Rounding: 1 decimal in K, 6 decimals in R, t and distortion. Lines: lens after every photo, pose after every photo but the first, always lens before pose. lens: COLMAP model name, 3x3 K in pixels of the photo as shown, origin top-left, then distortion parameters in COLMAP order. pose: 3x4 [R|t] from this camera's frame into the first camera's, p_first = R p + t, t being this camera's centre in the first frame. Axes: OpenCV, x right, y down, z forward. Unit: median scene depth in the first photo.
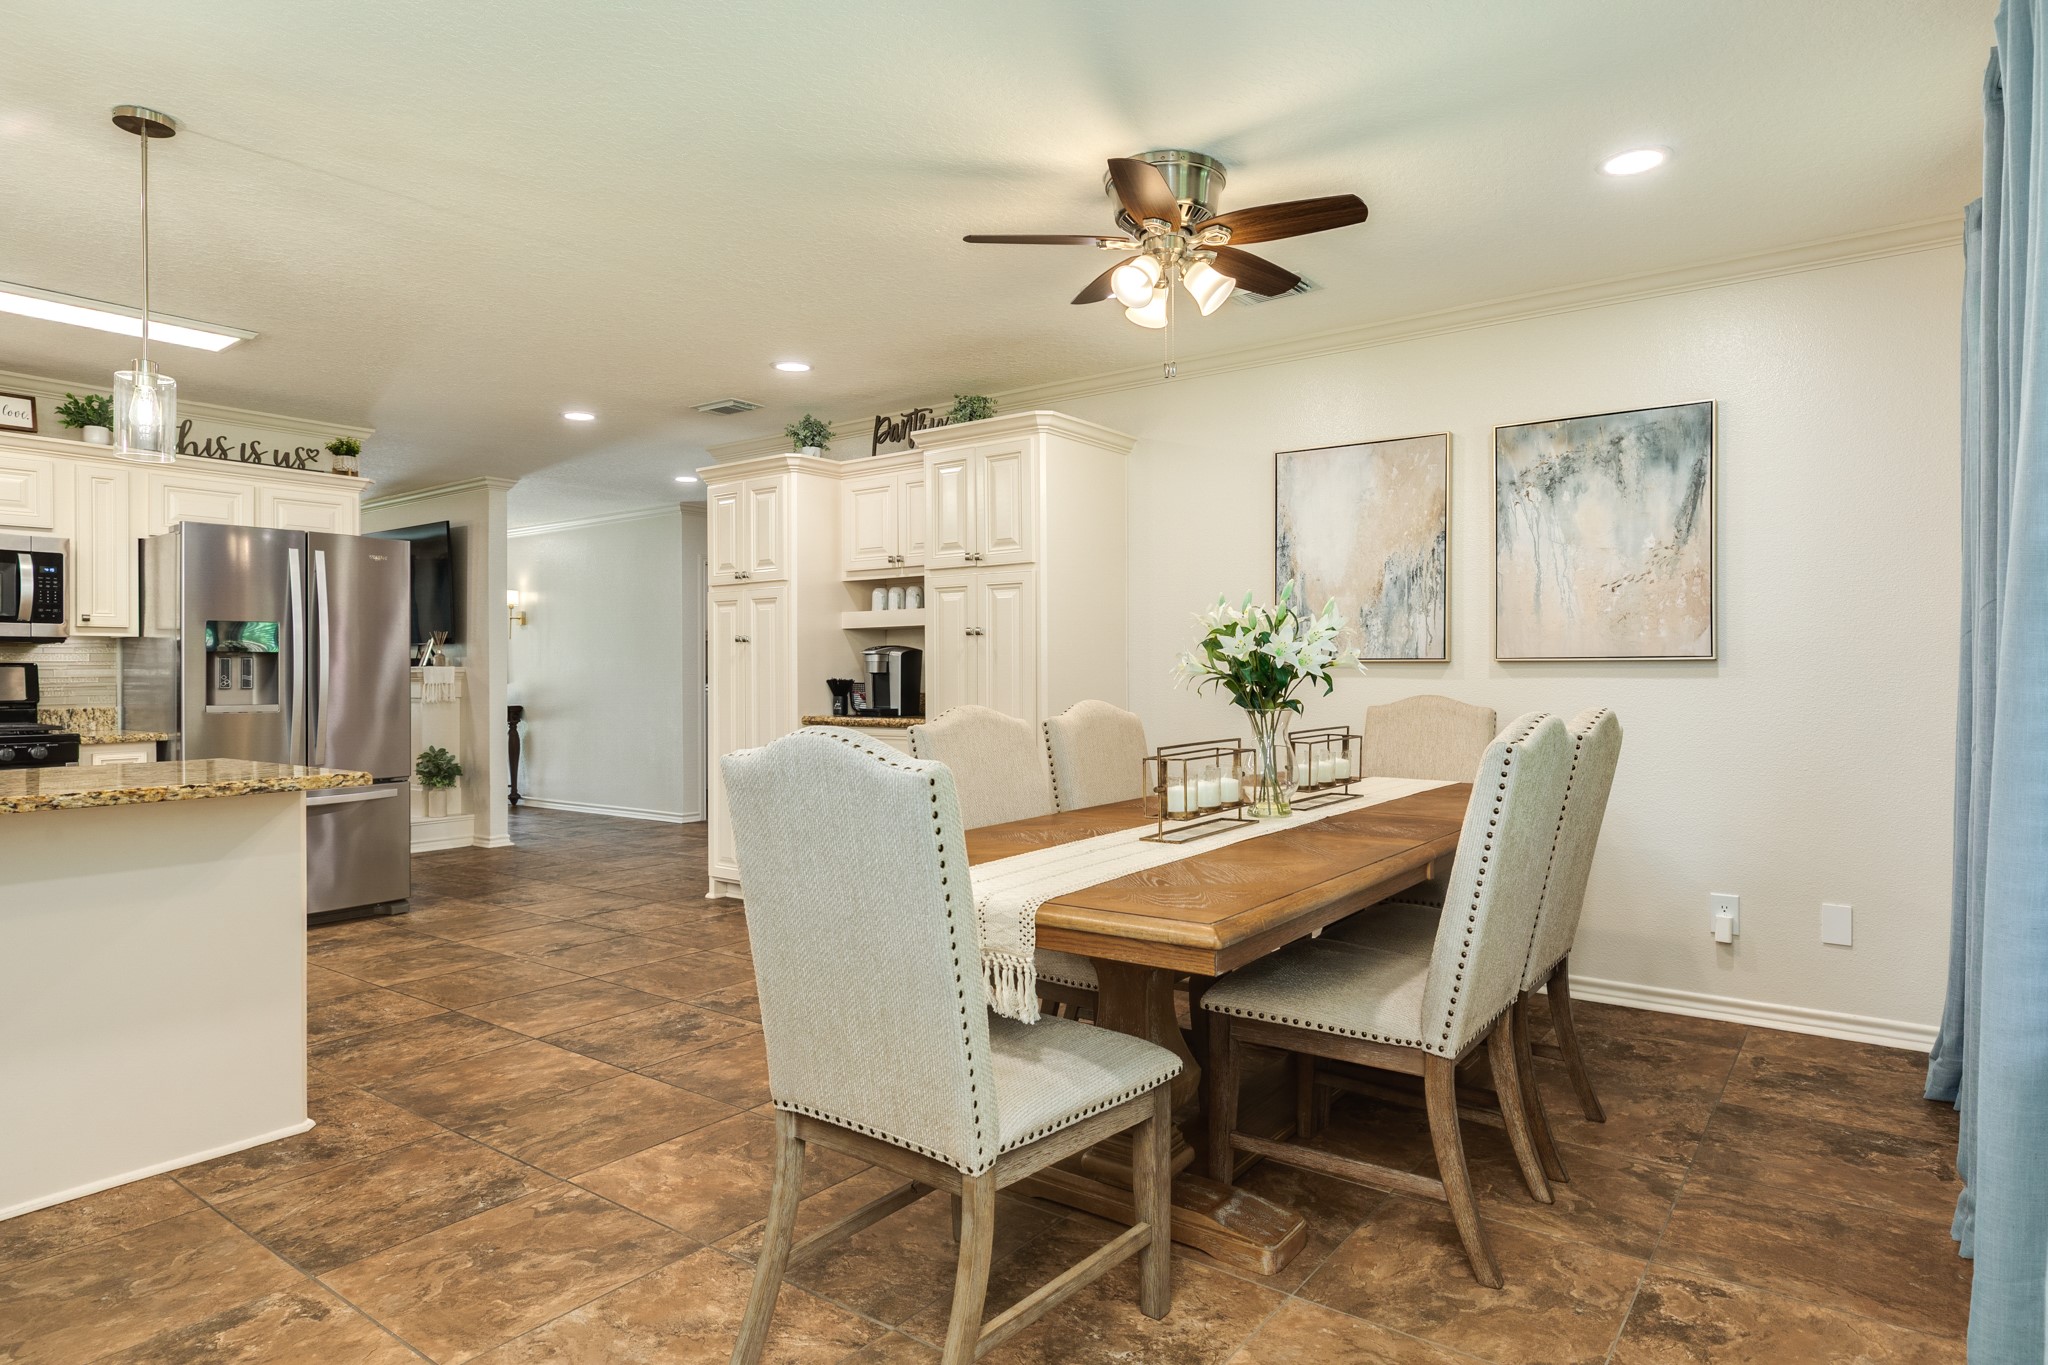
lens RADIAL K [[1154.1, 0, 1056.7], [0, 1154.1, 668.3], [0, 0, 1]] dist [0.006715, 0.000072]
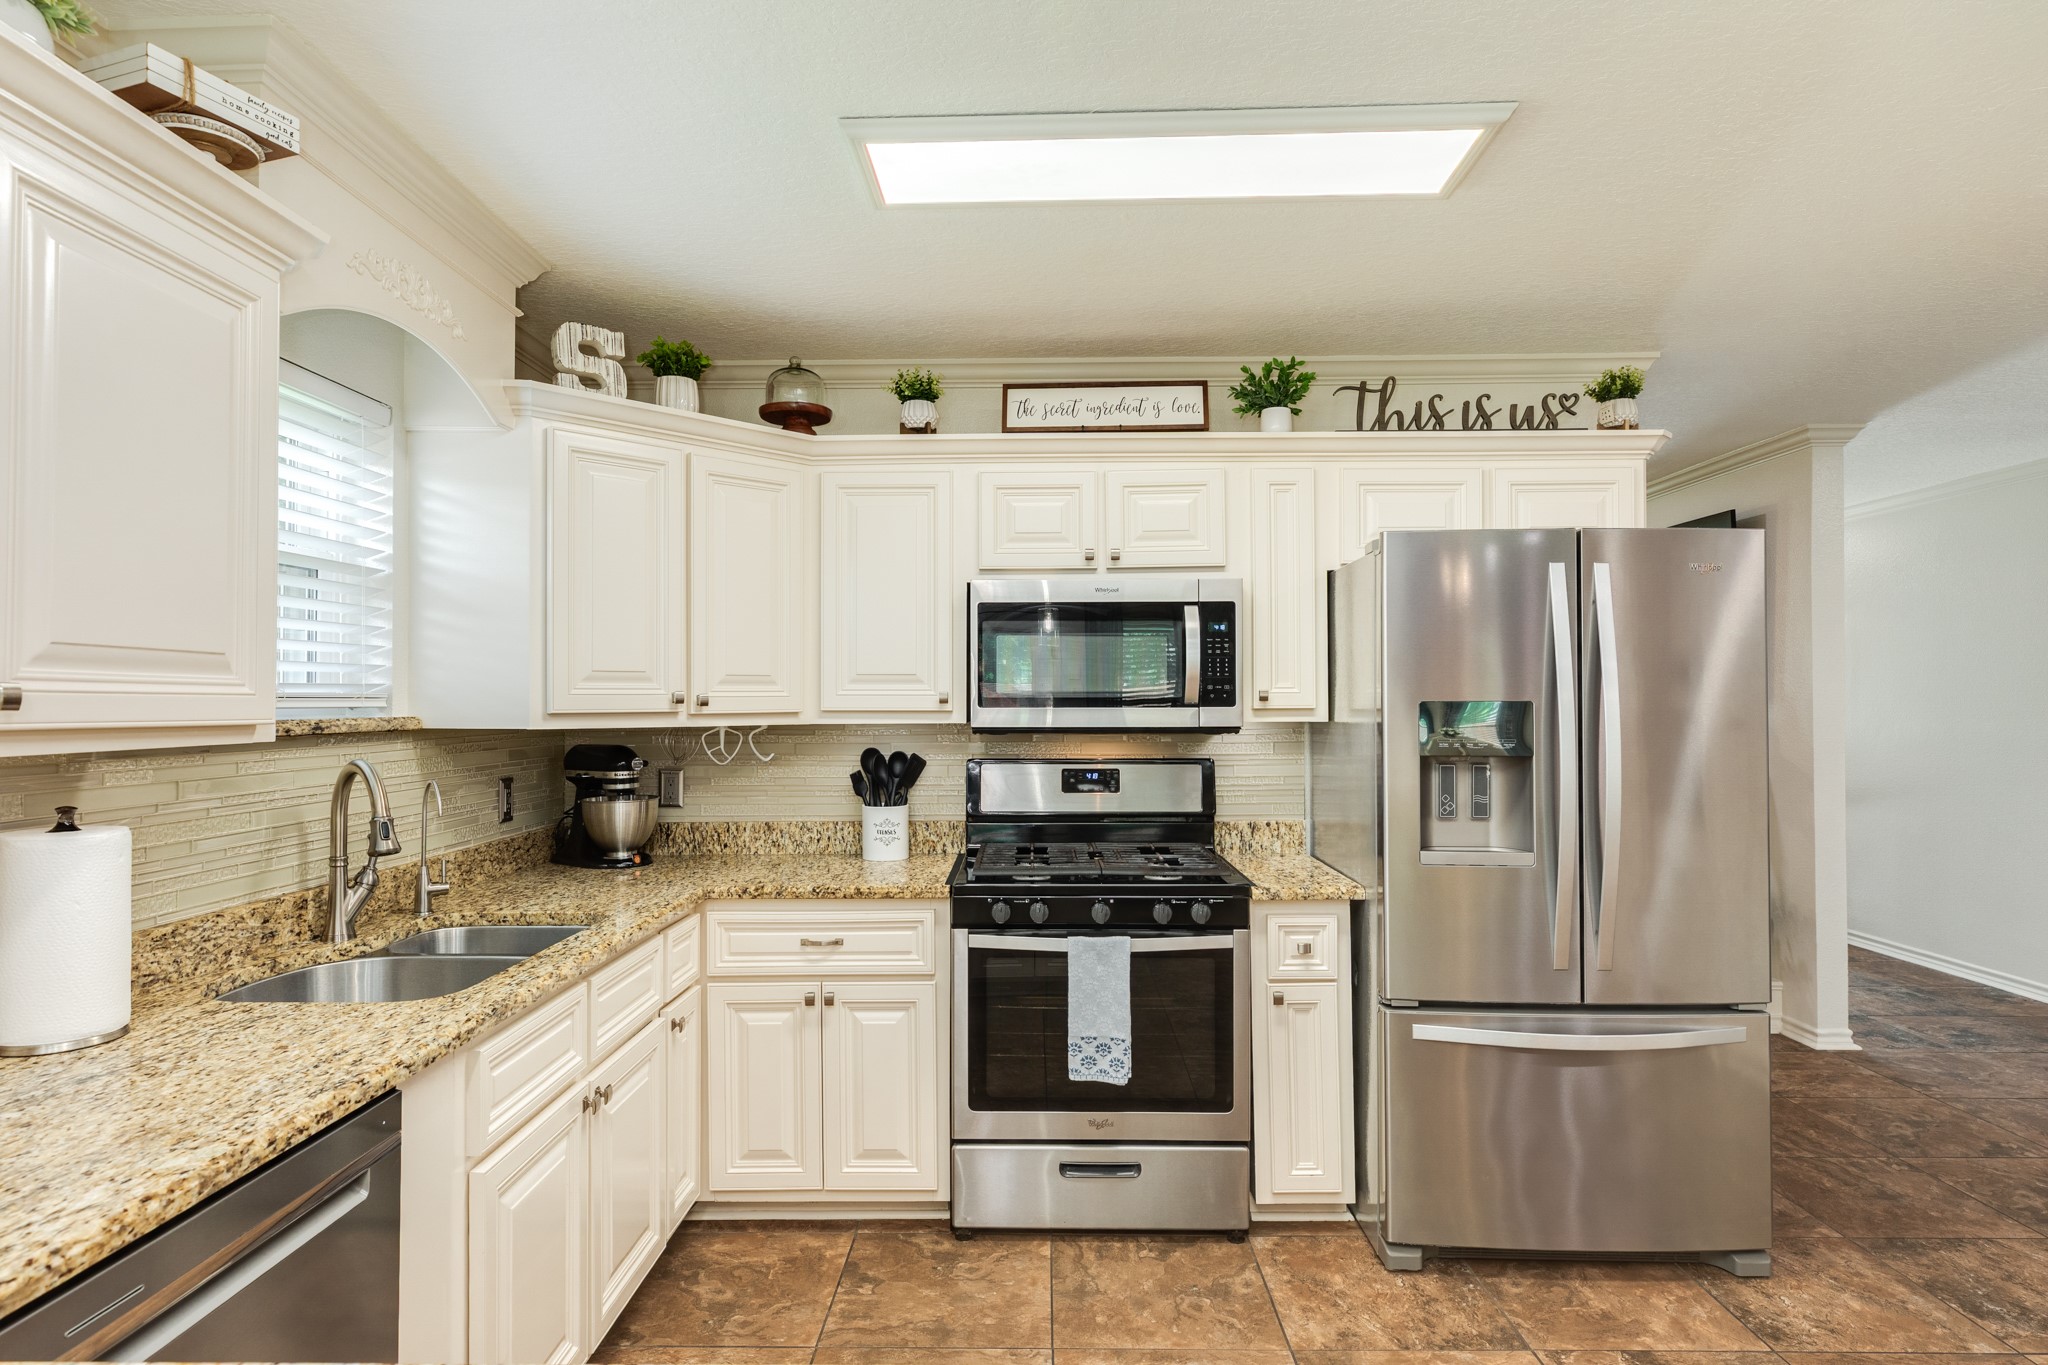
lens RADIAL K [[1115.2, 0, 1020.9], [0, 1115.2, 690.2], [0, 0, 1]] dist [0.004374, 0.000173]
pose [[0.573585, -0.003998, -0.819136, -0.407199], [0.004866, 0.999987, -0.001473, -0.048100], [0.819132, -0.003141, 0.573597, 0.537747]]
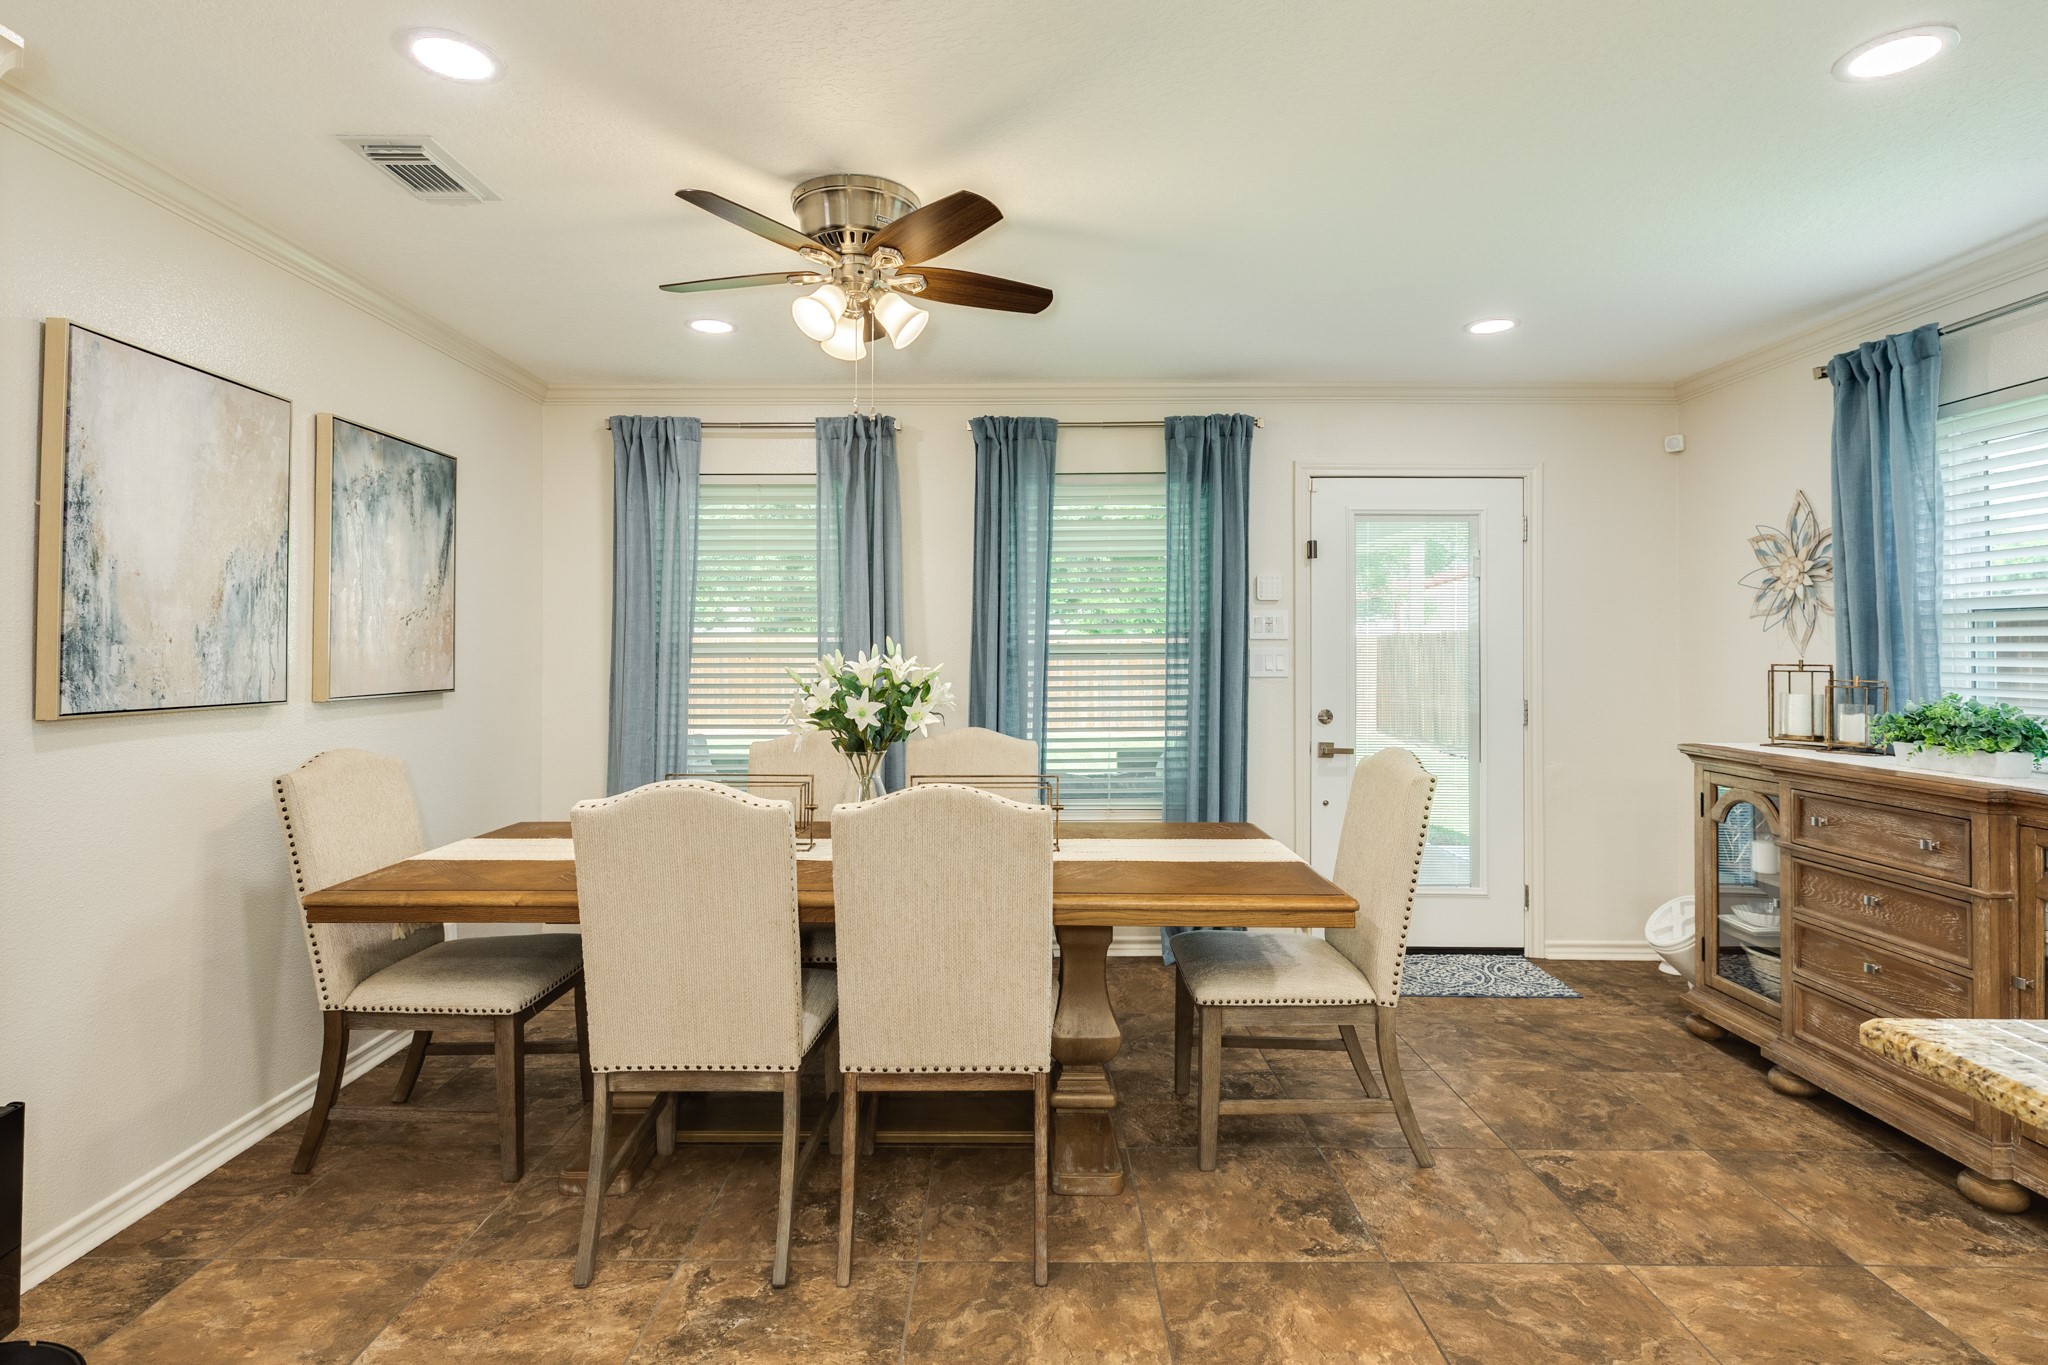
lens RADIAL K [[1028.2, 0, 1015.9], [0, 1028.2, 637.8], [0, 0, 1]] dist [0.005843, -0.001052]
pose [[-0.587258, 0.012360, 0.809306, -0.428295], [-0.002186, 0.999856, -0.016856, -0.034588], [-0.809397, -0.011668, -0.587146, 0.895464]]
